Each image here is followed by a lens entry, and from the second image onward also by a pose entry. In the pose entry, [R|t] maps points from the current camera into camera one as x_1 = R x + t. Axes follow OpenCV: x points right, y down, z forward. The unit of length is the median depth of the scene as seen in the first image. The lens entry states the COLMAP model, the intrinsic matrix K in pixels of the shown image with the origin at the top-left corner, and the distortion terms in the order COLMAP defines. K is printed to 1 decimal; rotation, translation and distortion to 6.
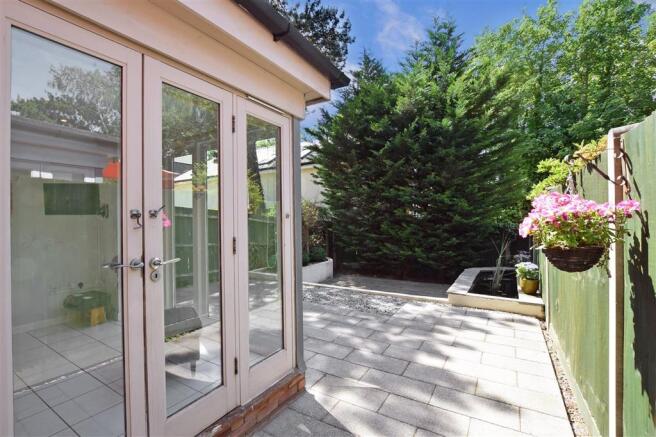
lens RADIAL K [[291.4, 0, 327.1], [0, 291.4, 220.9], [0, 0, 1]] dist [-0.000874, -0.000203]
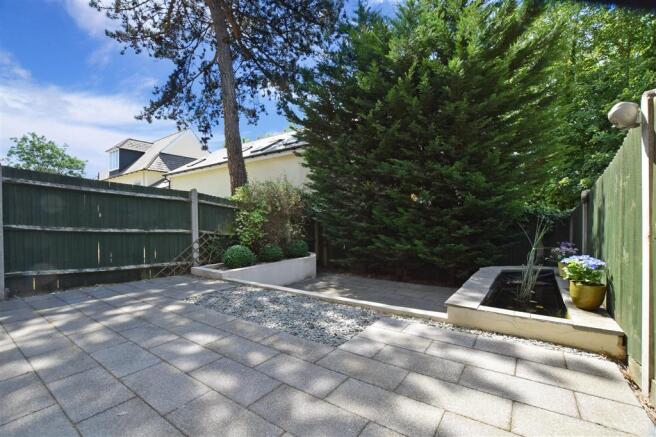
lens RADIAL K [[289.6, 0, 329.2], [0, 289.6, 222.9], [0, 0, 1]] dist [-0.015818, 0.000299]
pose [[0.998265, 0.005432, -0.058638, 0.183229], [-0.005060, 0.999966, 0.006481, 0.066277], [0.058671, -0.006173, 0.998258, 0.346184]]
